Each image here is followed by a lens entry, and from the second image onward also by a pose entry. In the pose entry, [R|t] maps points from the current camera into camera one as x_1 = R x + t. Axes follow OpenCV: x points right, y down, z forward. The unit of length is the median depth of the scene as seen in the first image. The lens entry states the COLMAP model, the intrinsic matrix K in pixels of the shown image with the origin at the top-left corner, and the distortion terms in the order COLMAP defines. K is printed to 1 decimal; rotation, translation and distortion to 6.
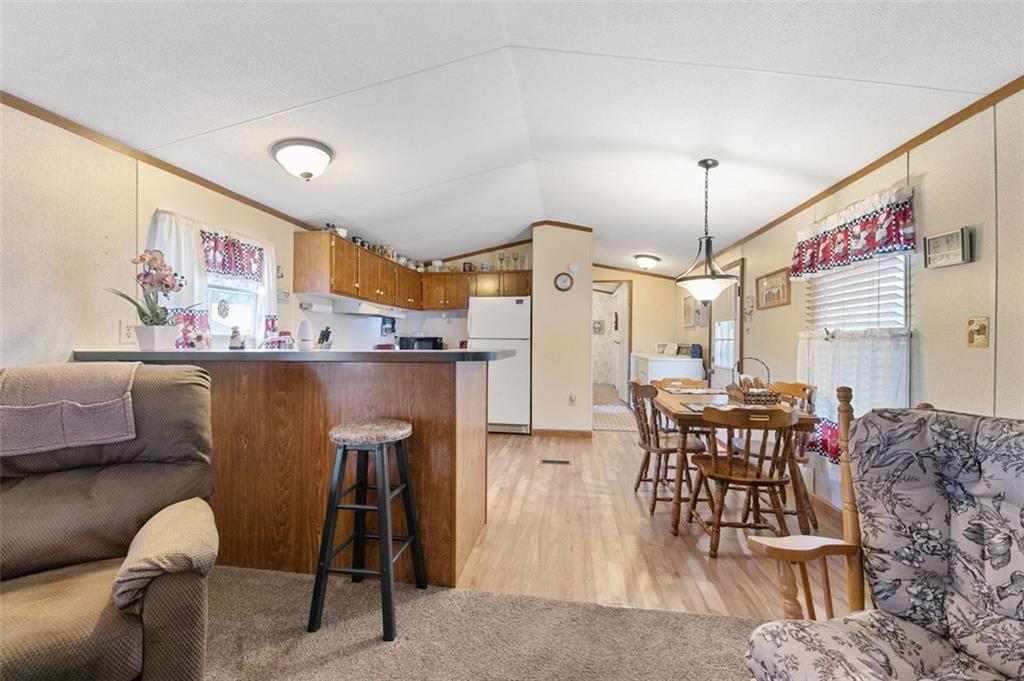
lens RADIAL K [[400.2, 0, 513.2], [0, 400.2, 338.2], [0, 0, 1]] dist [0.006199, -0.004148]
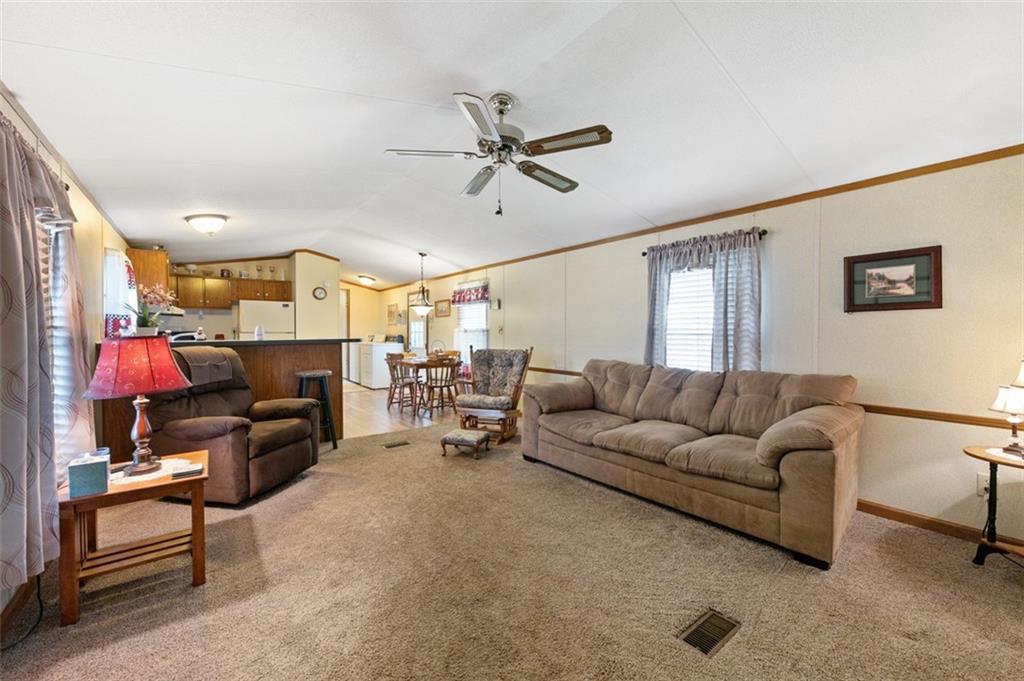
lens RADIAL K [[400.2, 0, 504.2], [0, 400.2, 338.9], [0, 0, 1]] dist [0.006199, -0.004148]
pose [[0.707530, -0.019831, 0.706405, -0.777673], [0.004341, 0.999709, 0.023717, -0.011628], [-0.706670, -0.013714, 0.707410, -0.908743]]
